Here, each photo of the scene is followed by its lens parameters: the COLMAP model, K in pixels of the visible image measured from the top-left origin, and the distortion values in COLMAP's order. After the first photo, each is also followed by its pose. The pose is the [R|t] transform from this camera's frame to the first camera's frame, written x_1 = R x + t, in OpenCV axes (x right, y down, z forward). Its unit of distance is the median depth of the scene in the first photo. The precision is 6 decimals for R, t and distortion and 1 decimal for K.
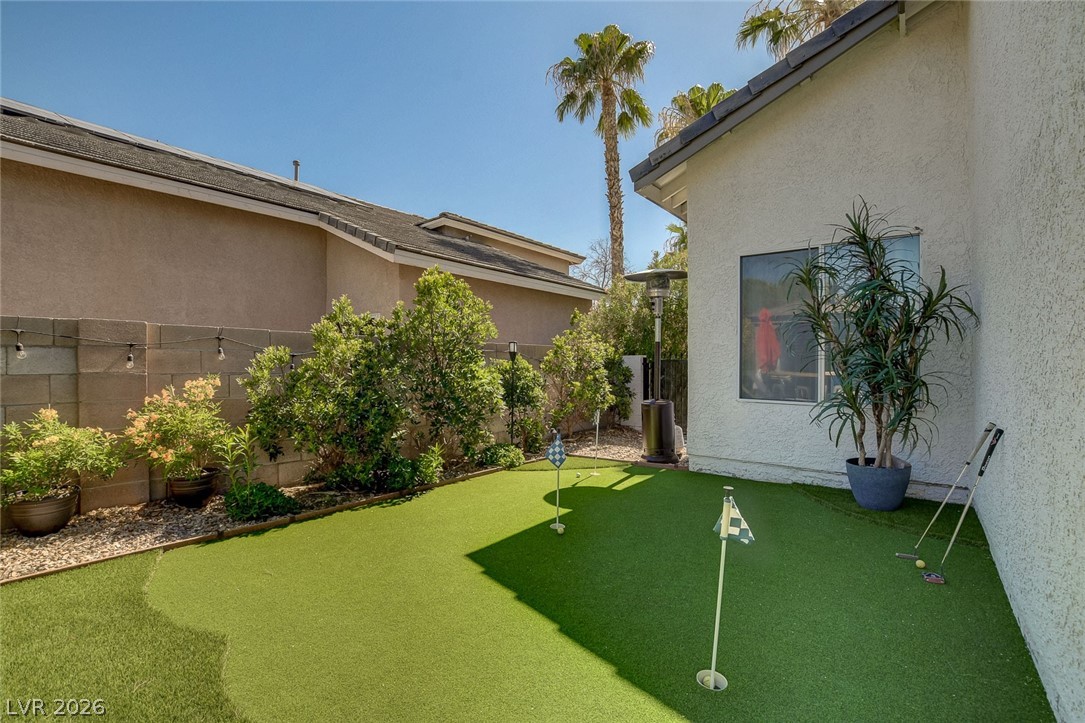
lens RADIAL K [[478.3, 0, 542.2], [0, 478.3, 362.9], [0, 0, 1]] dist [-0.026845, 0.001891]
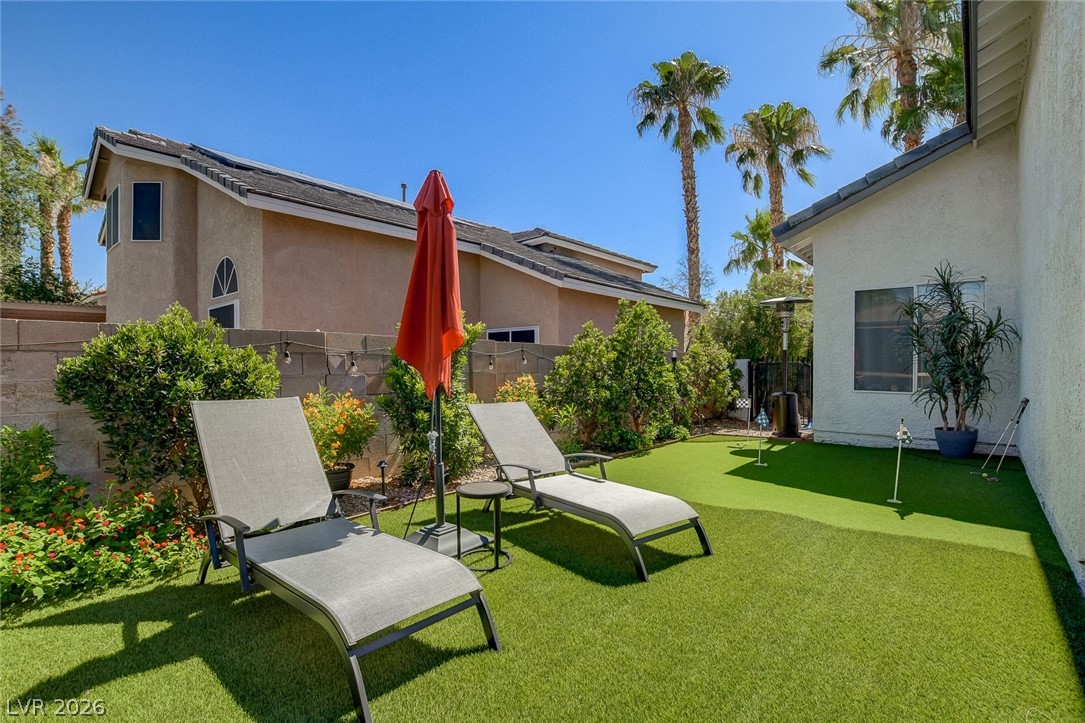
lens RADIAL K [[513.8, 0, 541.7], [0, 513.8, 369.9], [0, 0, 1]] dist [-0.017879, -0.001270]
pose [[0.999216, -0.002149, -0.039542, -0.452820], [0.002488, 0.999961, 0.008509, -0.001731], [0.039522, -0.008601, 0.999182, -0.558542]]
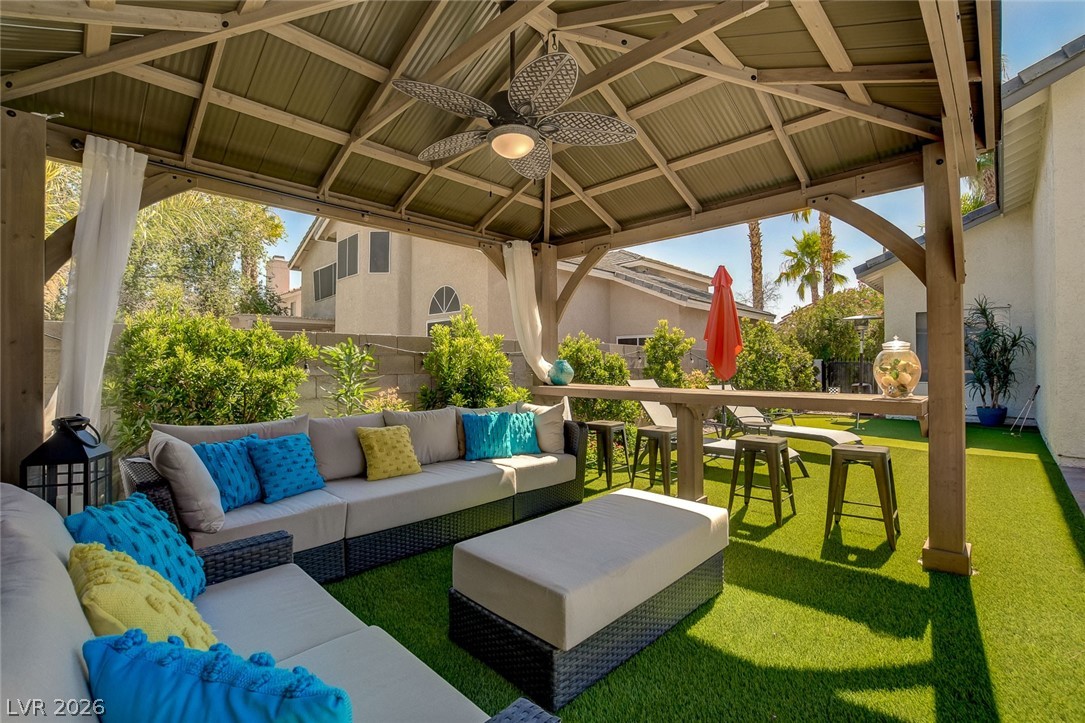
lens RADIAL K [[478.3, 0, 542.1], [0, 478.3, 356.3], [0, 0, 1]] dist [-0.026845, 0.001891]
pose [[0.994075, -0.000289, -0.108693, -0.938948], [-0.001294, 0.999894, -0.014485, -0.002603], [0.108685, 0.014540, 0.993970, -1.160030]]
